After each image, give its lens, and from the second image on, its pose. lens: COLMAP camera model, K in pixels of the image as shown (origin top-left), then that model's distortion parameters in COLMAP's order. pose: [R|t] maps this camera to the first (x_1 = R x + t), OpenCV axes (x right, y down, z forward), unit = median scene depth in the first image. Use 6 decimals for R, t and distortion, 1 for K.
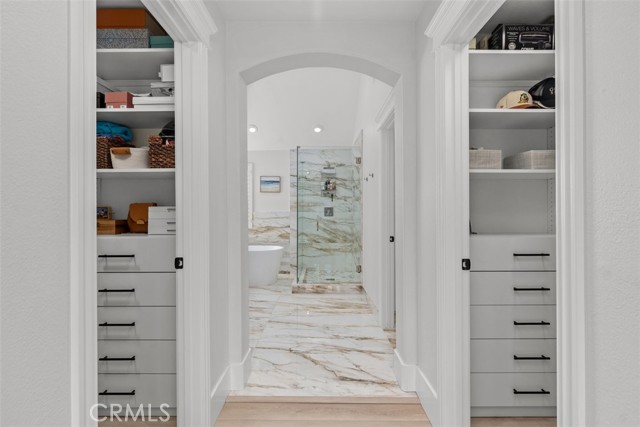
lens RADIAL K [[305.8, 0, 319.5], [0, 305.8, 214.2], [0, 0, 1]] dist [0.011920, -0.000570]
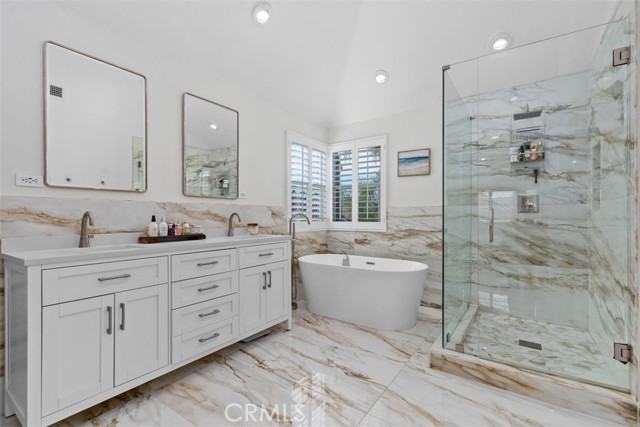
lens RADIAL K [[292.3, 0, 320.3], [0, 292.3, 215.0], [0, 0, 1]] dist [0.010178, -0.000578]
pose [[0.818098, -0.001476, -0.575077, 0.029011], [0.001980, 0.999998, 0.000249, 0.009536], [0.575075, -0.001343, 0.818100, 0.395168]]
